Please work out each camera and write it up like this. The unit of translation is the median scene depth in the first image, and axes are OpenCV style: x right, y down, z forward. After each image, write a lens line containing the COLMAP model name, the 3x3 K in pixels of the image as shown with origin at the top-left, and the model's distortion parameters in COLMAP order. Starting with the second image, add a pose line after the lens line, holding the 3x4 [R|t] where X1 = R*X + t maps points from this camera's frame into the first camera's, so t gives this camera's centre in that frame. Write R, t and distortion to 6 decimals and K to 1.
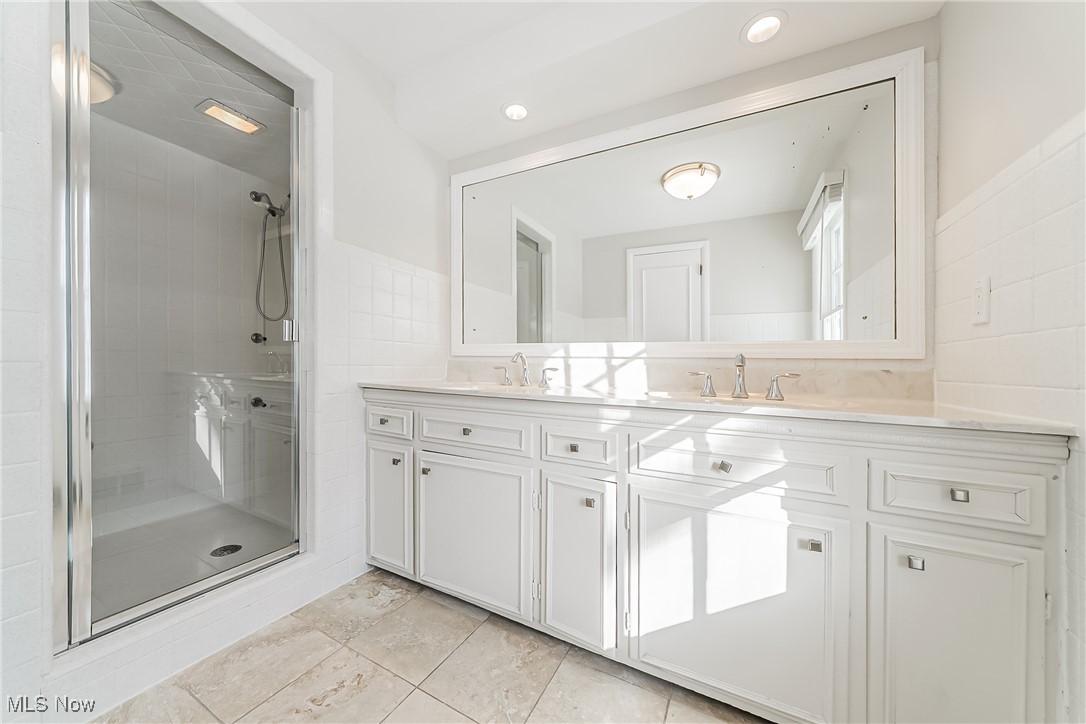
lens RADIAL K [[373.8, 0, 540.1], [0, 373.8, 364.8], [0, 0, 1]] dist [-0.009370, 0.000205]
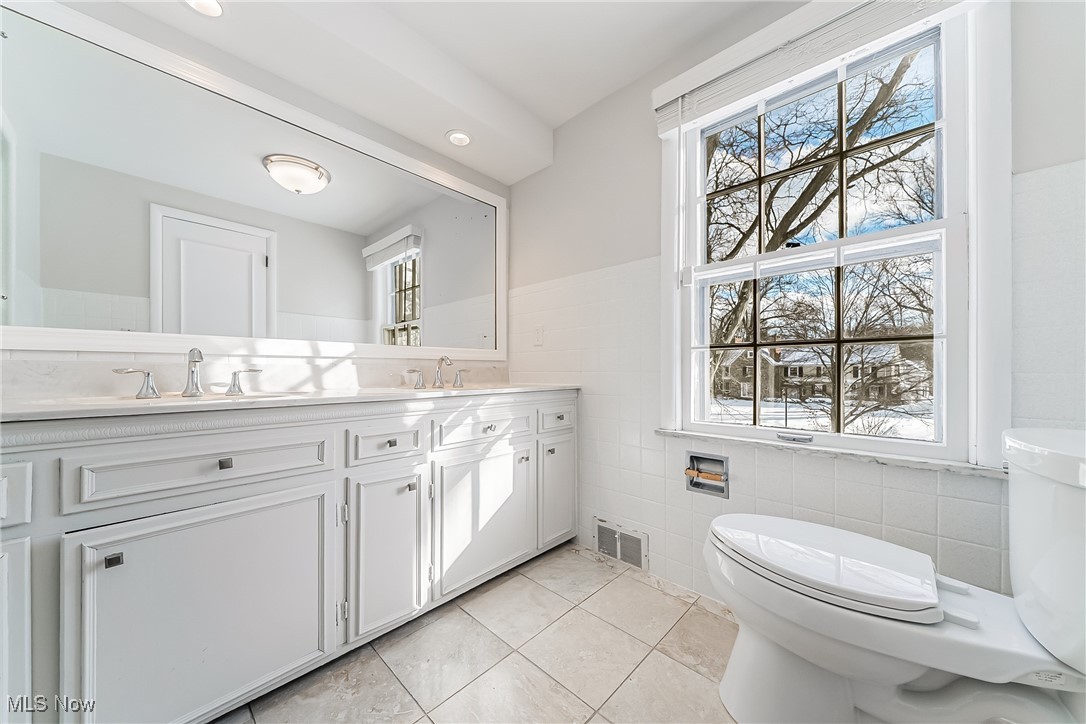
lens RADIAL K [[373.8, 0, 540.2], [0, 373.8, 362.4], [0, 0, 1]] dist [-0.009370, 0.000205]
pose [[0.270469, -0.001361, 0.962728, -0.829528], [0.003930, 0.999992, 0.000310, -0.006645], [-0.962721, 0.003699, 0.270472, 0.308917]]
